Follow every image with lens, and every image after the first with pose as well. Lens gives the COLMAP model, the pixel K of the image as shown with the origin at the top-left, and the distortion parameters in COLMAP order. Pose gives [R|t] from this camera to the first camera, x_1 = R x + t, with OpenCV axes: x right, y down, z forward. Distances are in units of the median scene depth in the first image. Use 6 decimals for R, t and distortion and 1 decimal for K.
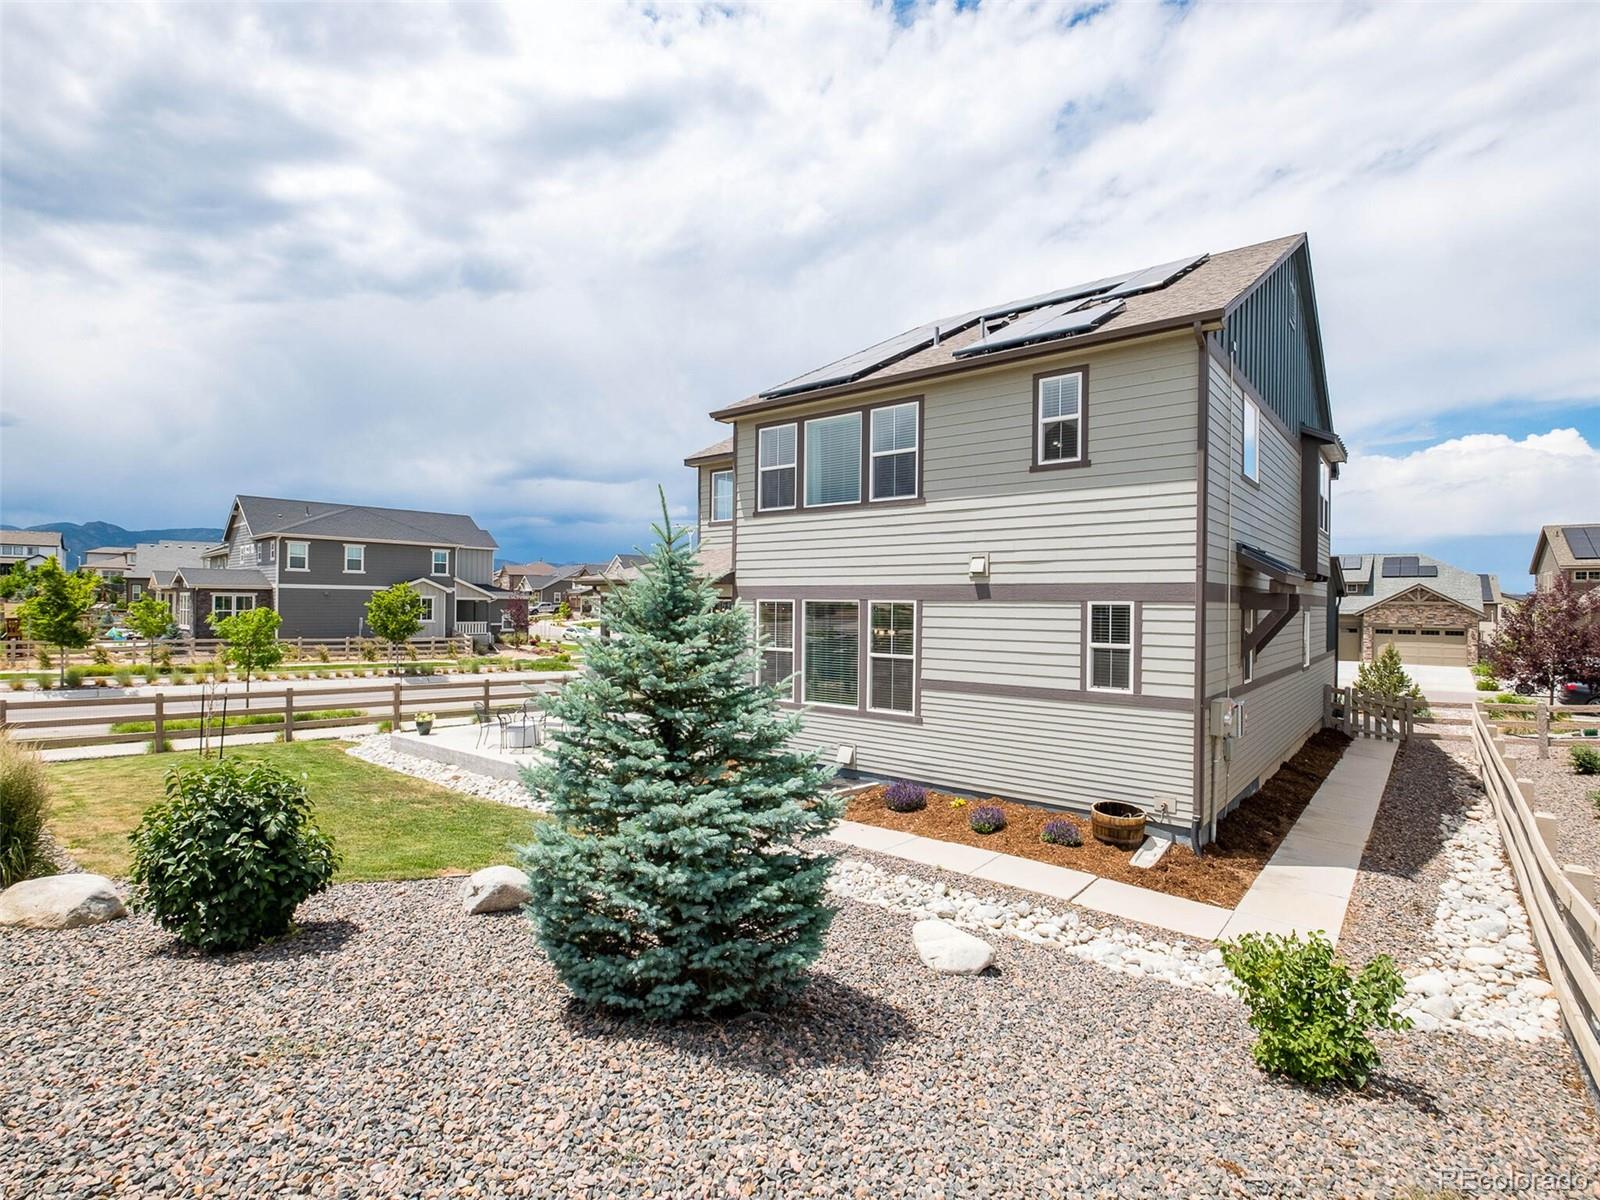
lens RADIAL K [[780.5, 0, 801.2], [0, 780.5, 596.4], [0, 0, 1]] dist [-0.003126, -0.000286]
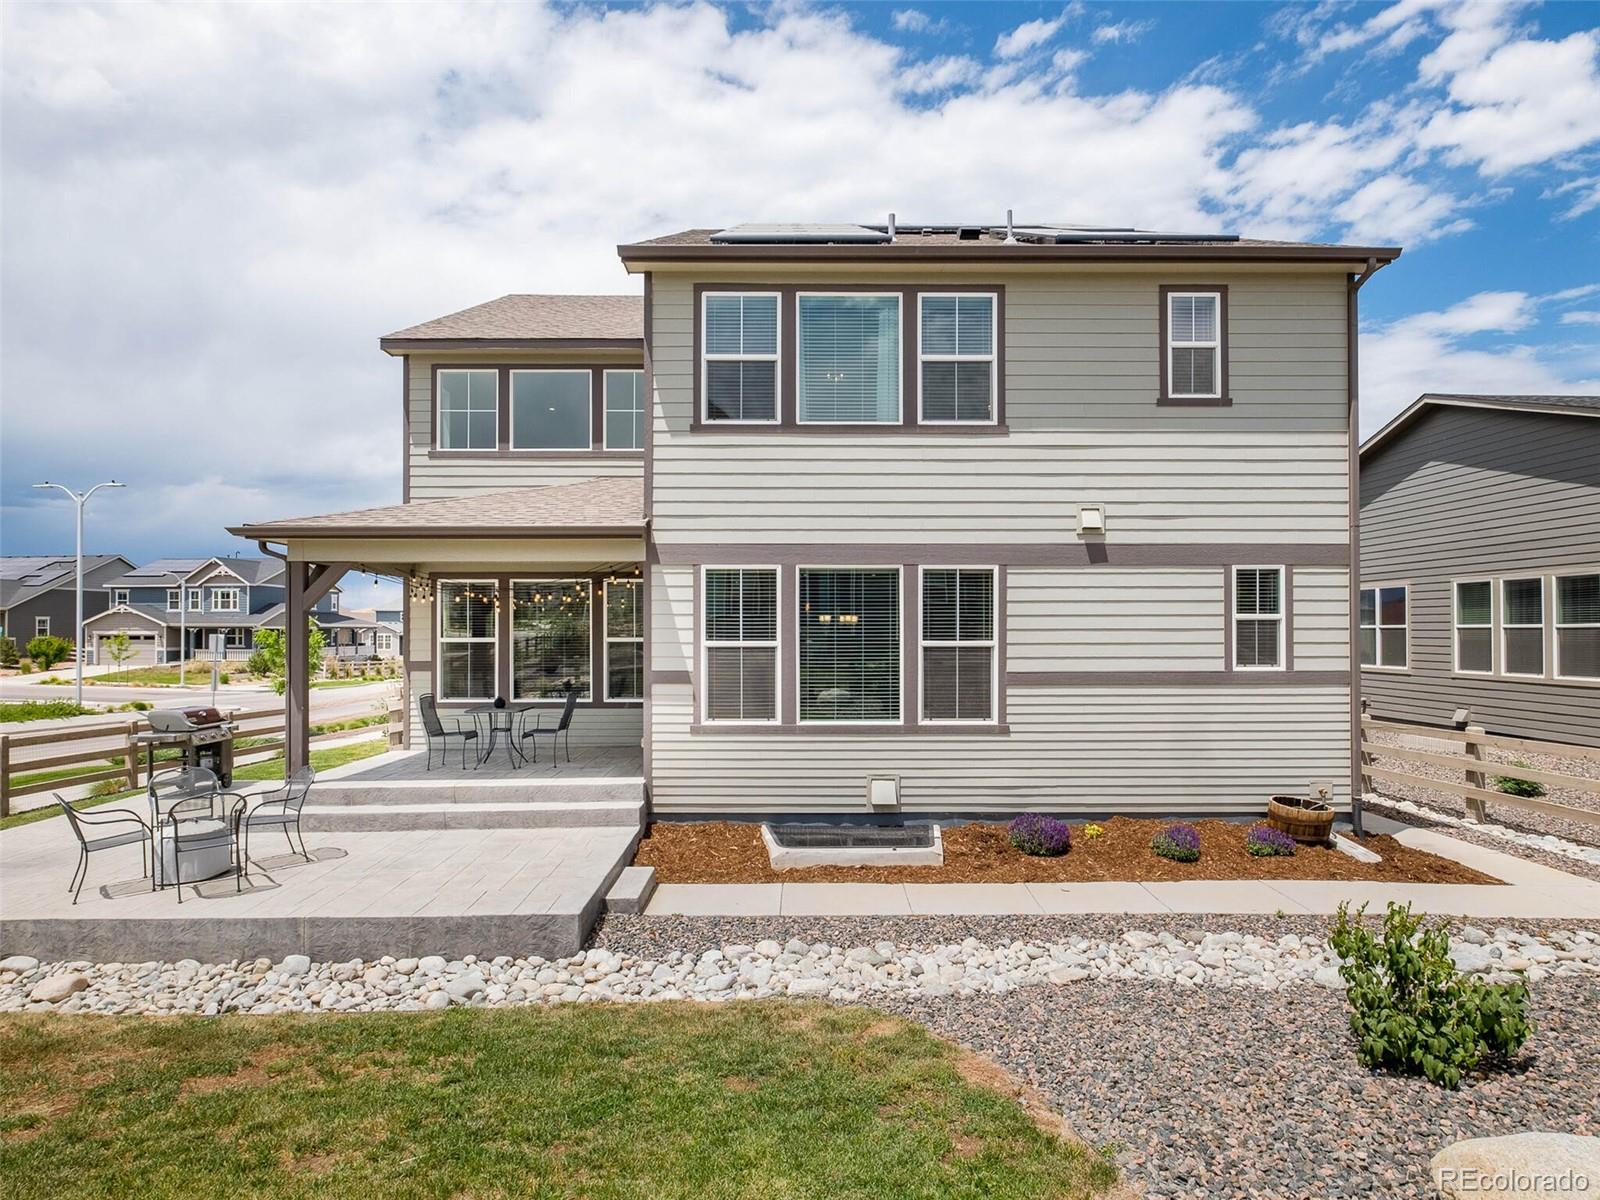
lens RADIAL K [[860.4, 0, 796.6], [0, 860.4, 616.2], [0, 0, 1]] dist [-0.002511, 0.000245]
pose [[0.773900, -0.001262, 0.633306, -0.509282], [0.002238, 0.999997, -0.000742, 0.053277], [-0.633303, 0.001992, 0.773901, 0.501502]]
